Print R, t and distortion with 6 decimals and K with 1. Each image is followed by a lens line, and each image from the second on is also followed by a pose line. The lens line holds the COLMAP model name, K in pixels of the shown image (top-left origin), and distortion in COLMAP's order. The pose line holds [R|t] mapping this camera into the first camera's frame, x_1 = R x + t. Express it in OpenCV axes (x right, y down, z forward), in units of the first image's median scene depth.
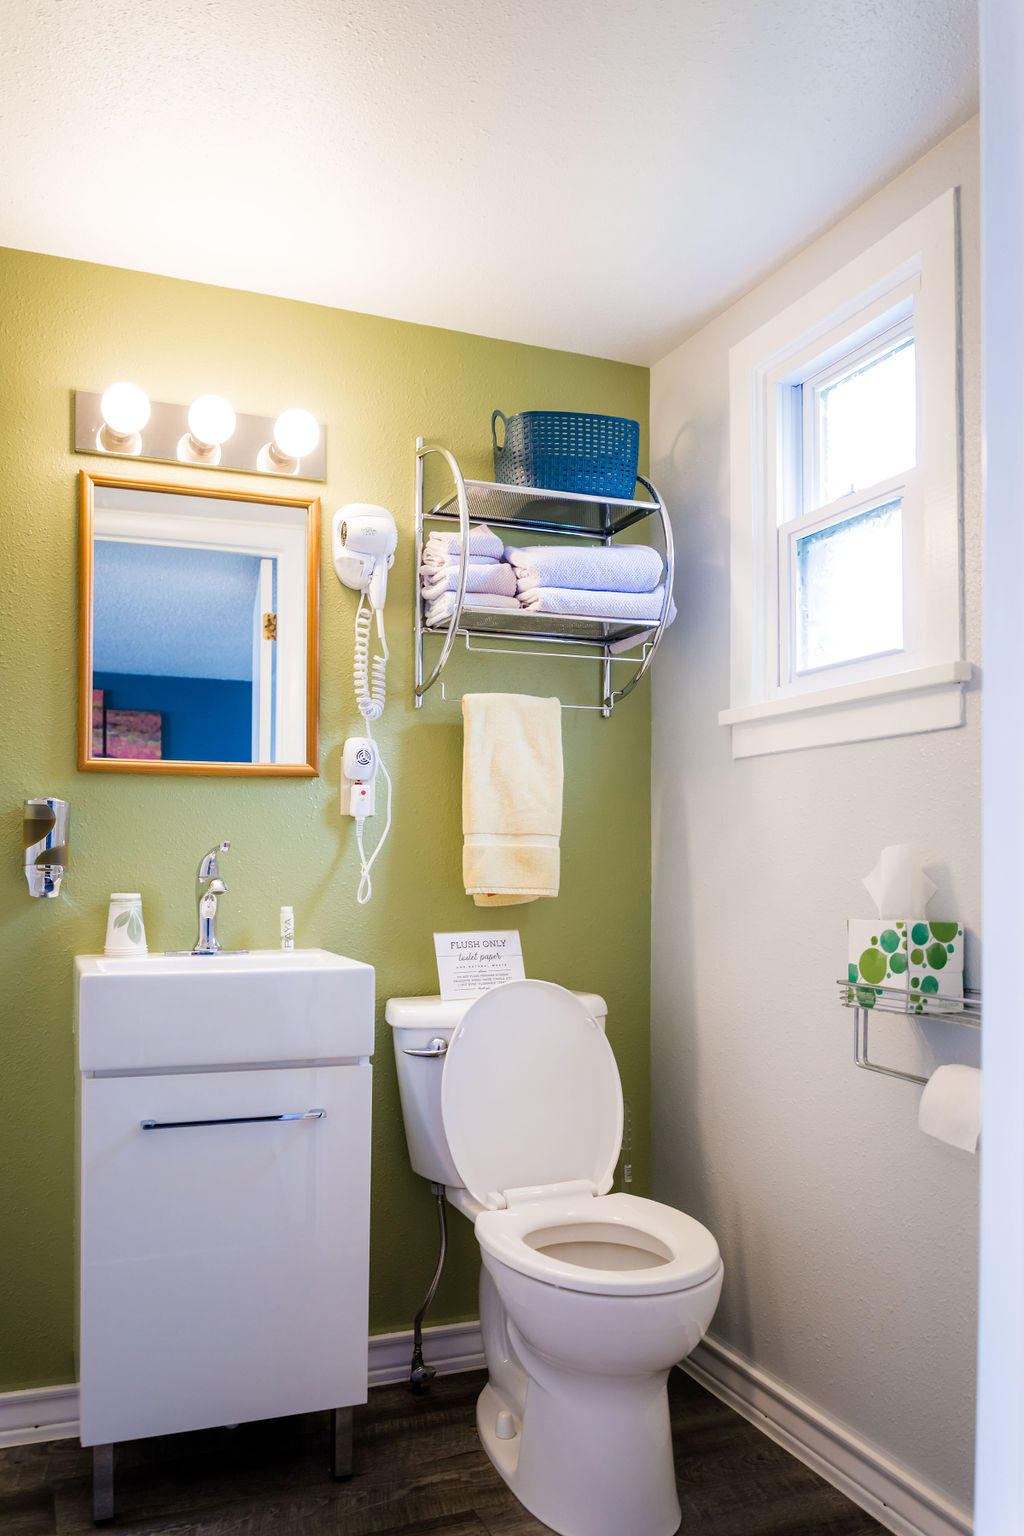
lens RADIAL K [[1089.8, 0, 512.0], [0, 1089.8, 768.0], [0, 0, 1]] dist [-0.004301, -0.005036]
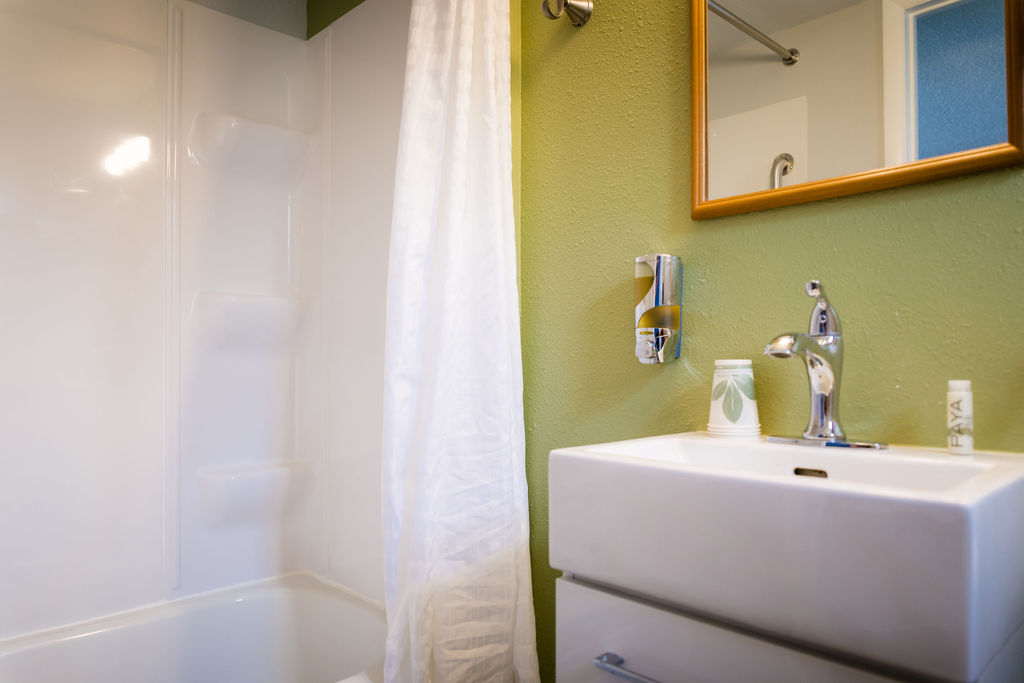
lens RADIAL K [[726.5, 0, 512.0], [0, 726.5, 341.5], [0, 0, 1]] dist [-0.004301, -0.005036]
pose [[0.361496, -0.030494, -0.931875, 0.087143], [0.091517, 0.995799, 0.002916, 0.085106], [0.927871, -0.086337, 0.362768, 0.650062]]
